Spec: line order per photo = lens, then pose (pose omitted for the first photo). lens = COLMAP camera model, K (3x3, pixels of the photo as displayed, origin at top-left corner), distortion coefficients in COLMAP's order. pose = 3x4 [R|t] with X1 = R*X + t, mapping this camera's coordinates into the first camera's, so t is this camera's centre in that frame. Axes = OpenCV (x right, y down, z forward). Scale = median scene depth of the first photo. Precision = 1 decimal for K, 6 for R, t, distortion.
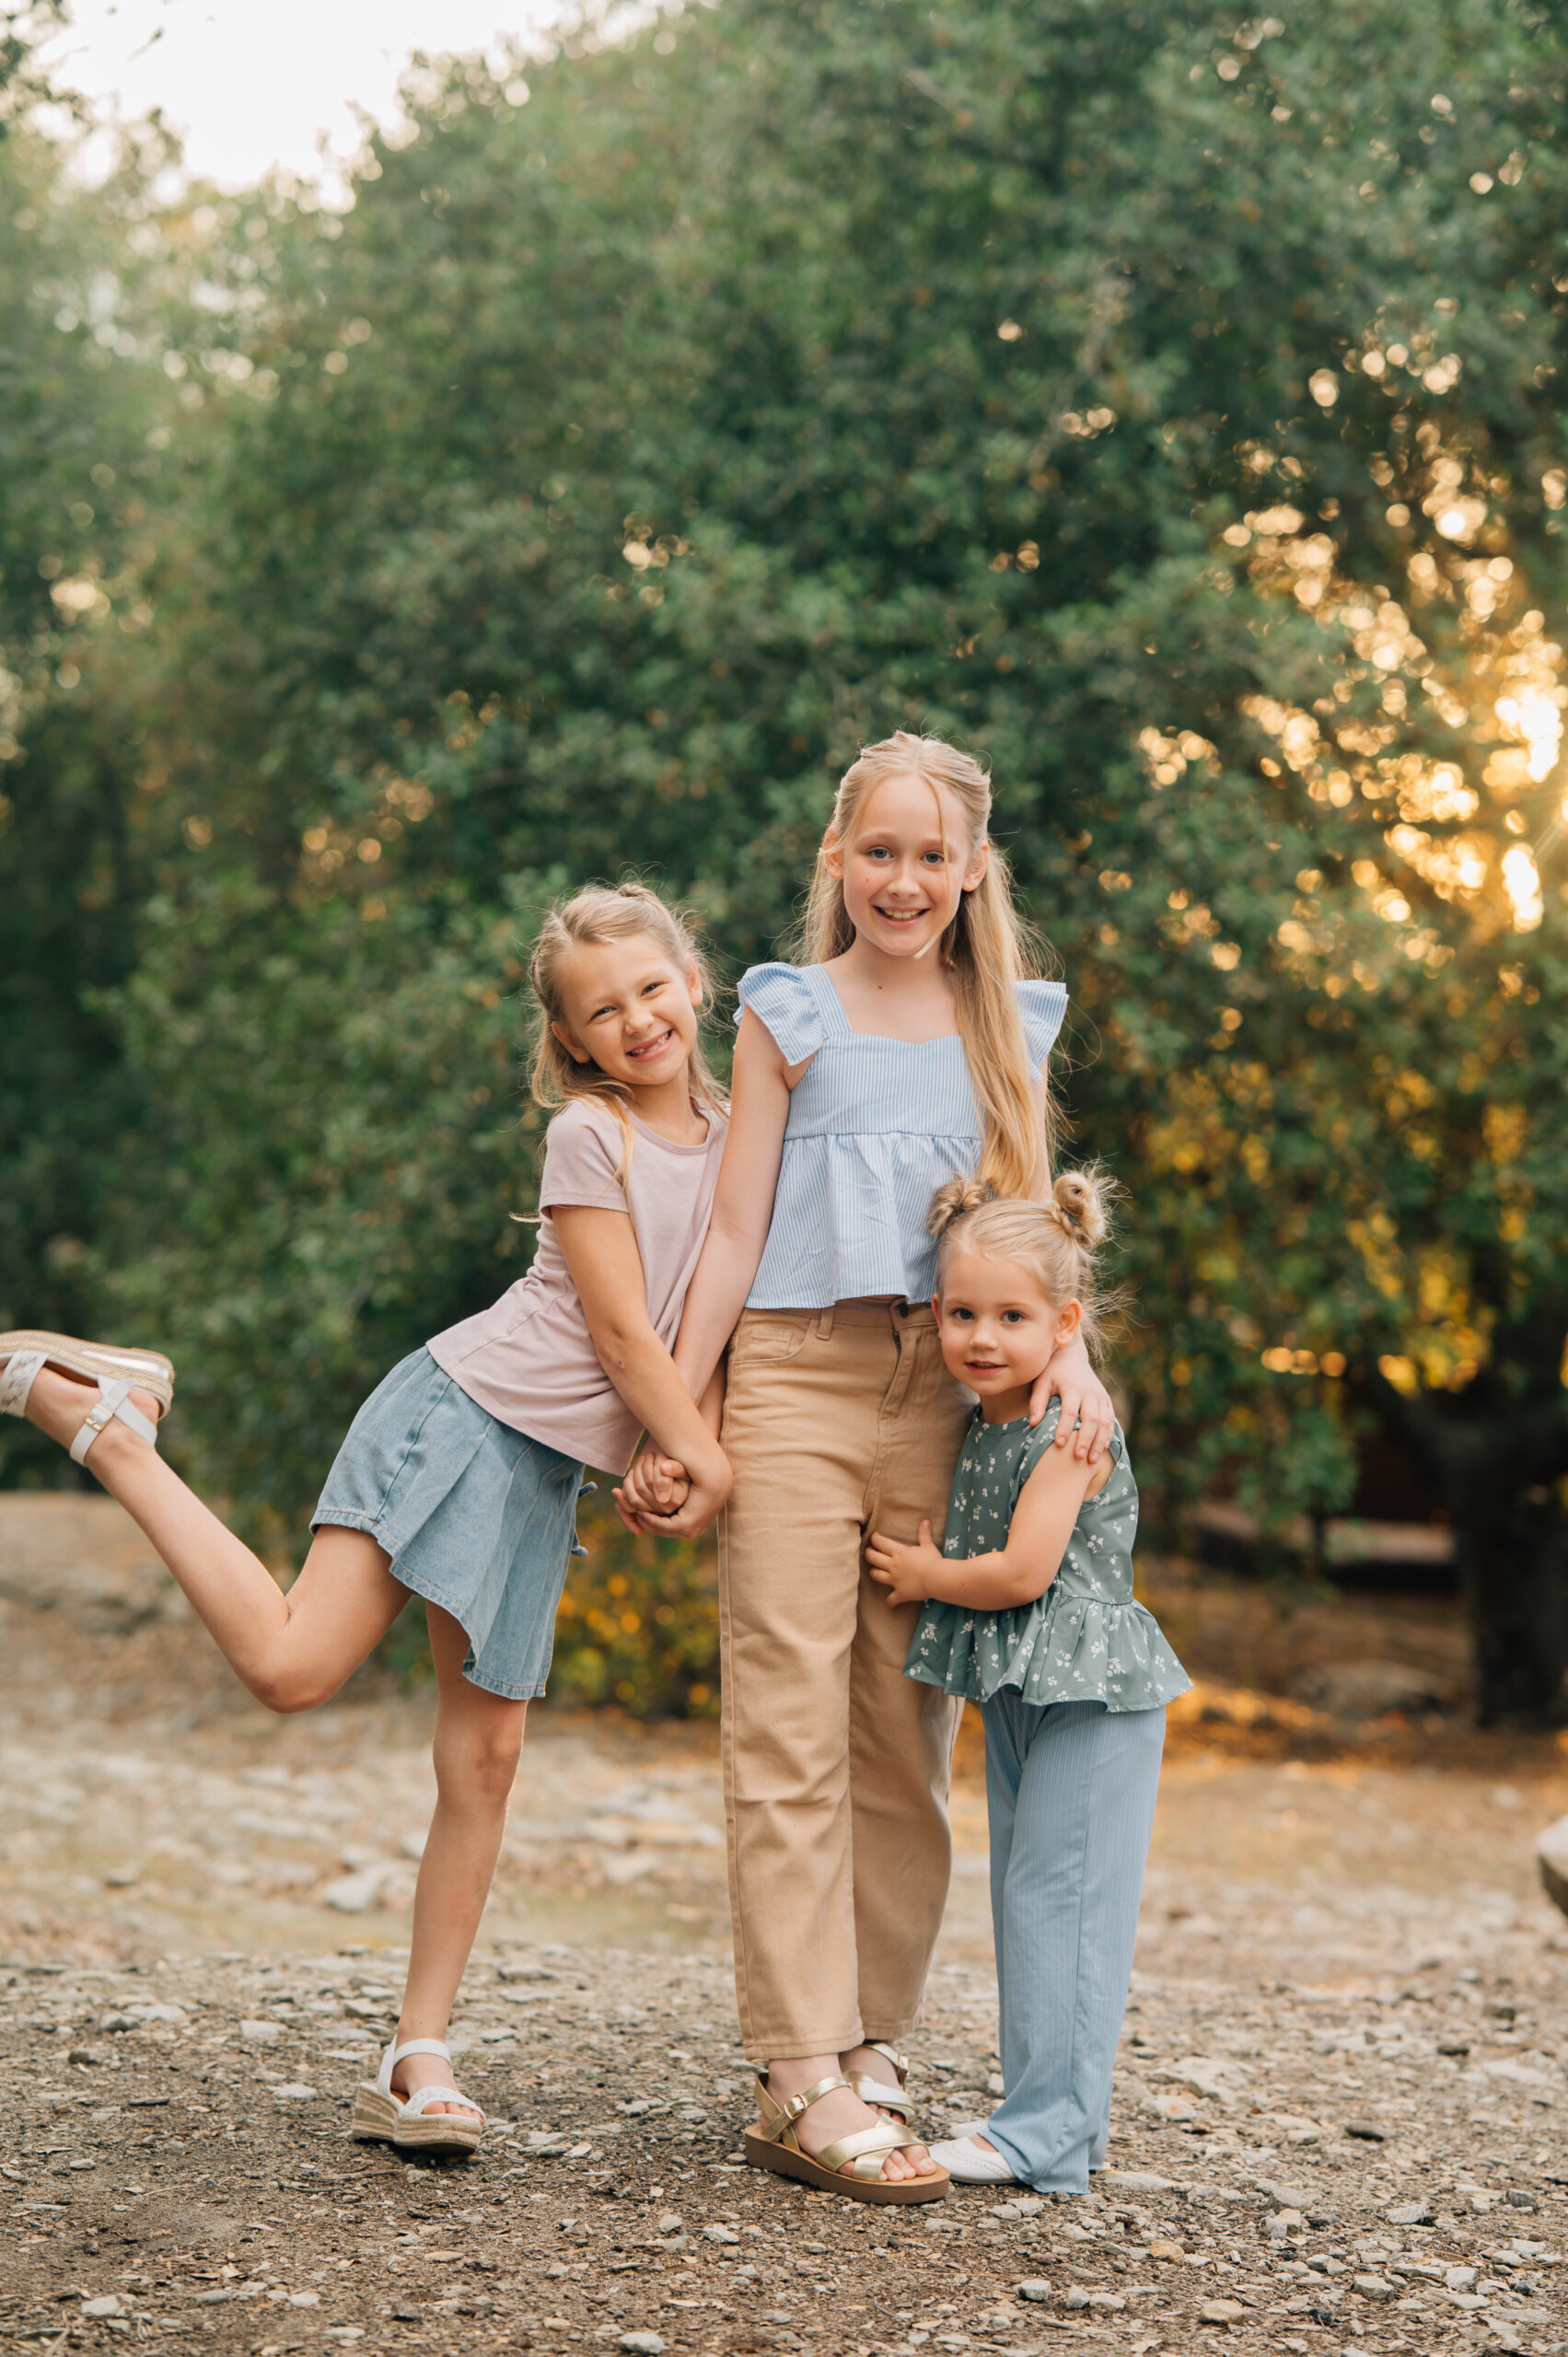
lens RADIAL K [[4888.4, 0, 782.2], [0, 4888.4, 1181.0], [0, 0, 1]] dist [0.009916, 0.132103]
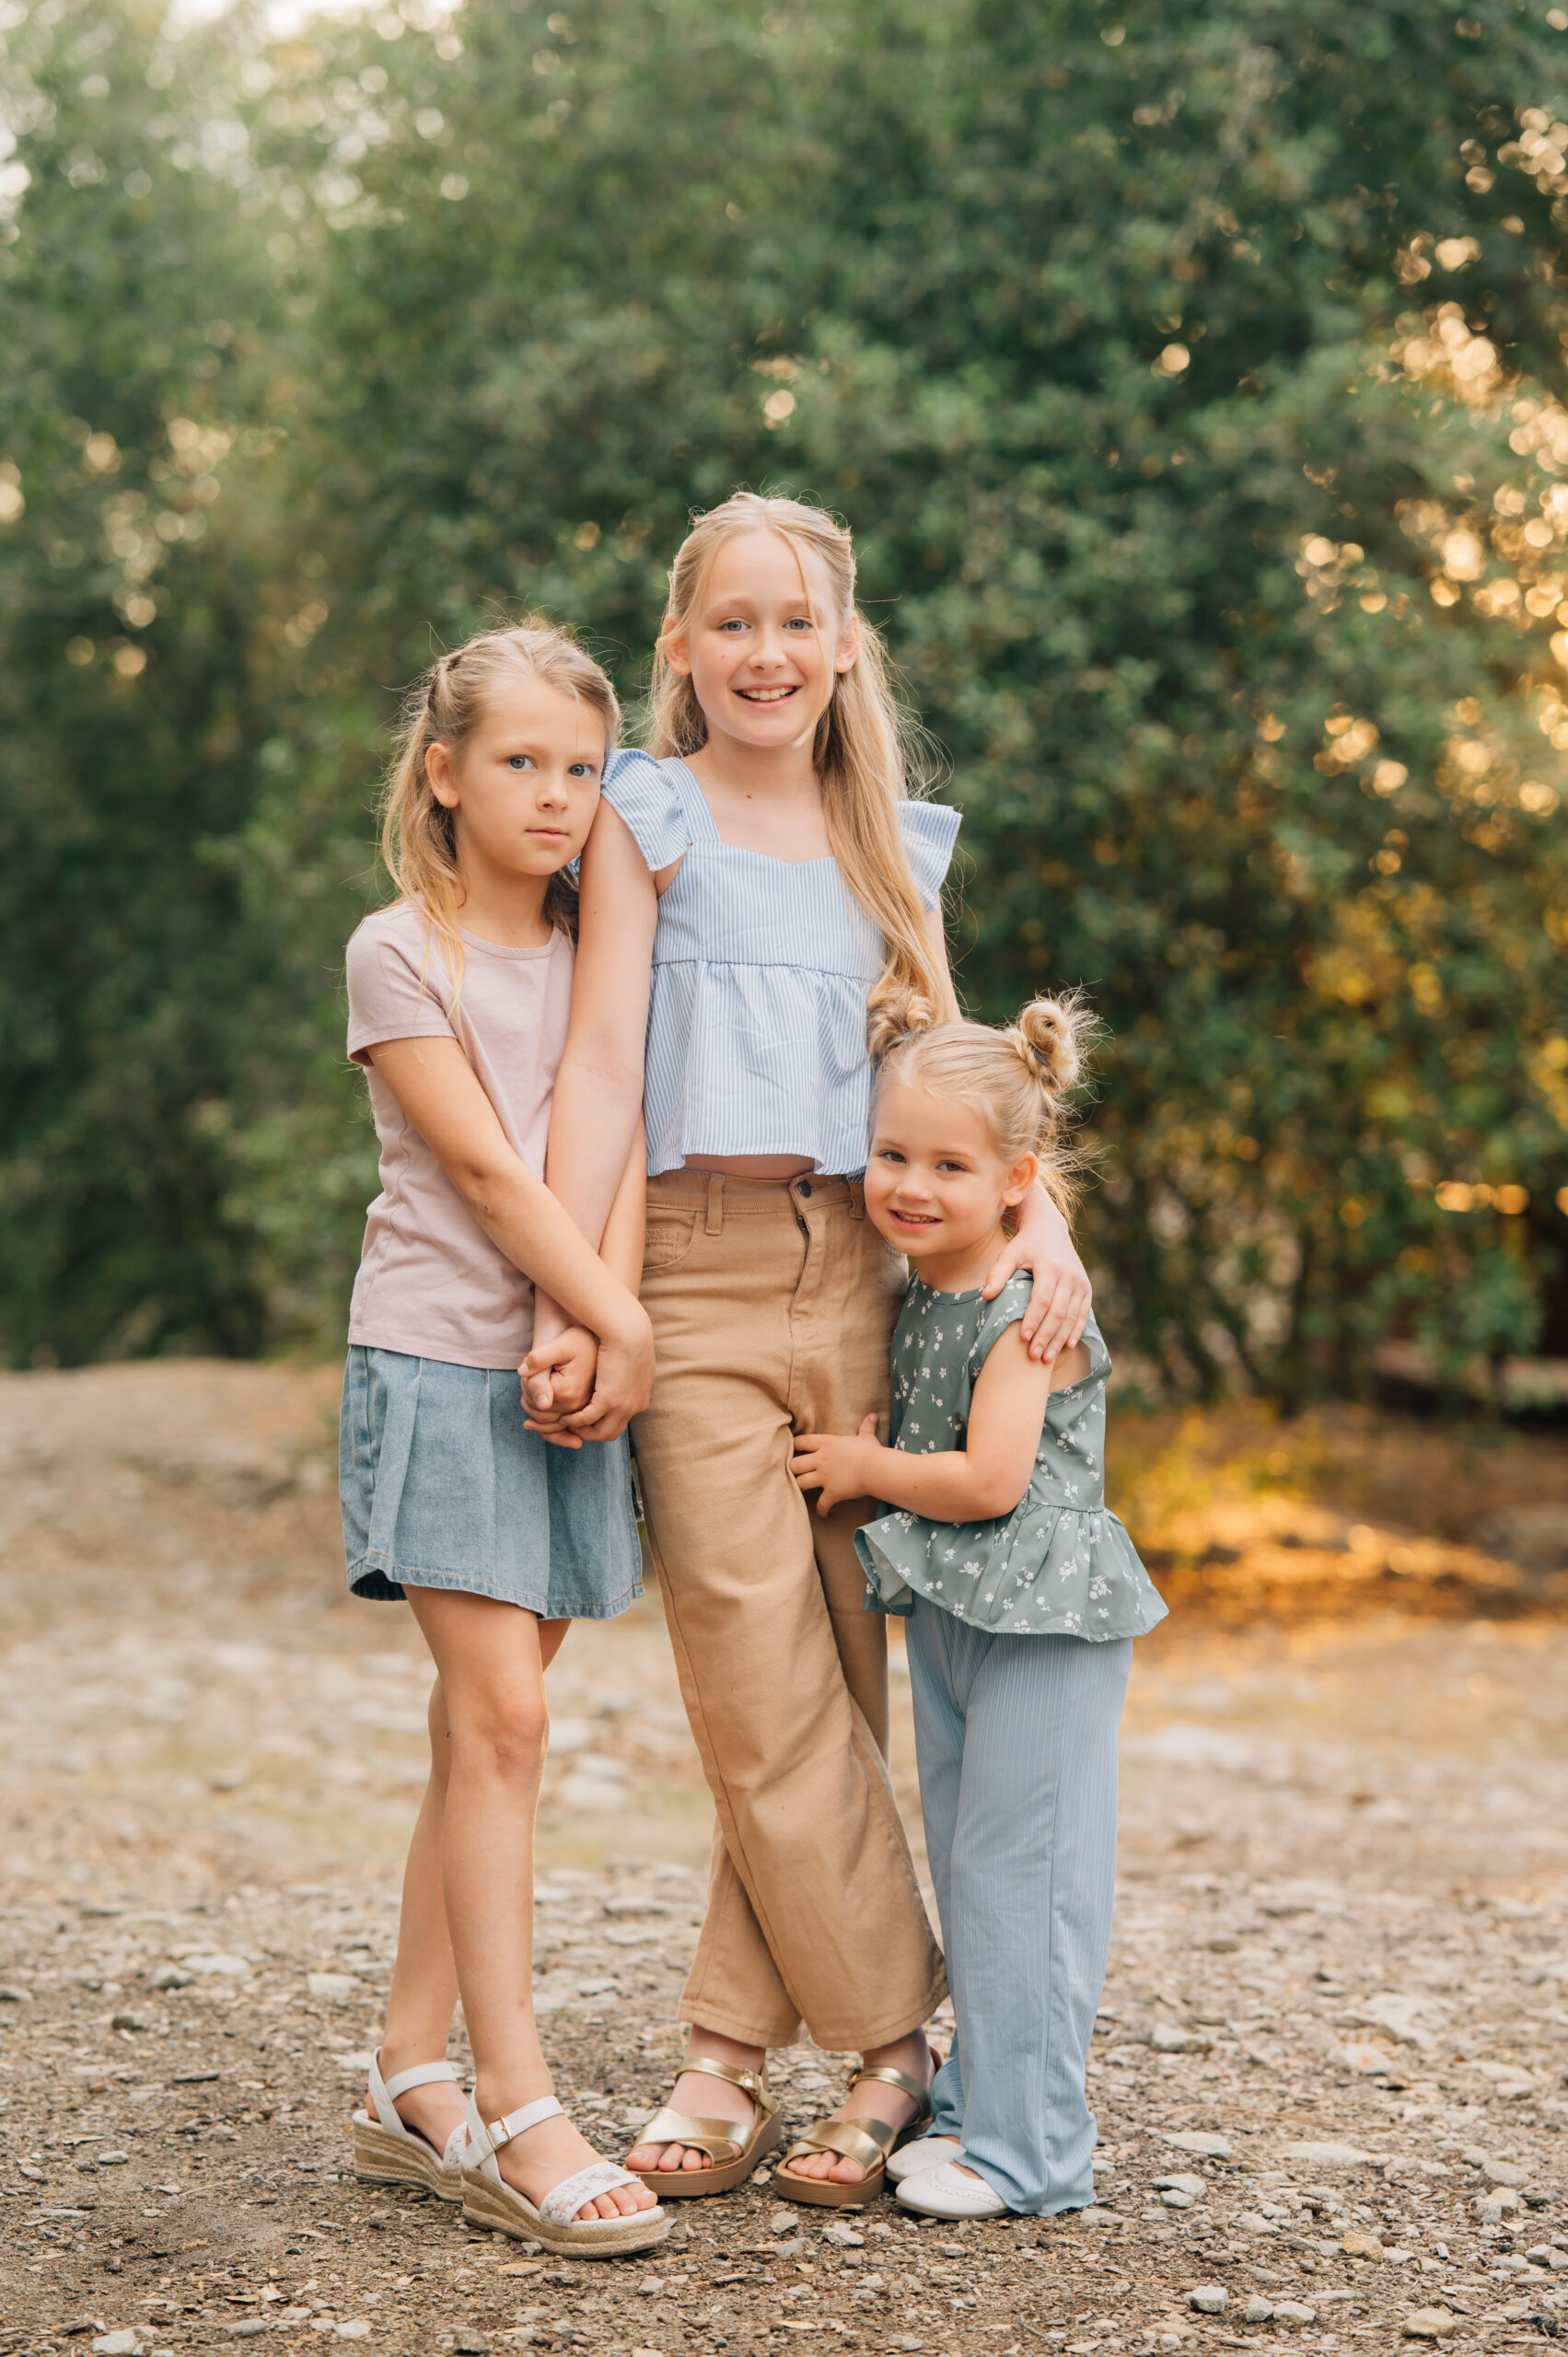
lens RADIAL K [[4888.4, 0, 782.2], [0, 4888.4, 1181.0], [0, 0, 1]] dist [0.009916, 0.132103]
pose [[0.999170, -0.022184, -0.034153, 0.008237], [0.023239, 0.999255, 0.030807, 0.002366], [0.033445, -0.031575, 0.998942, 0.115040]]
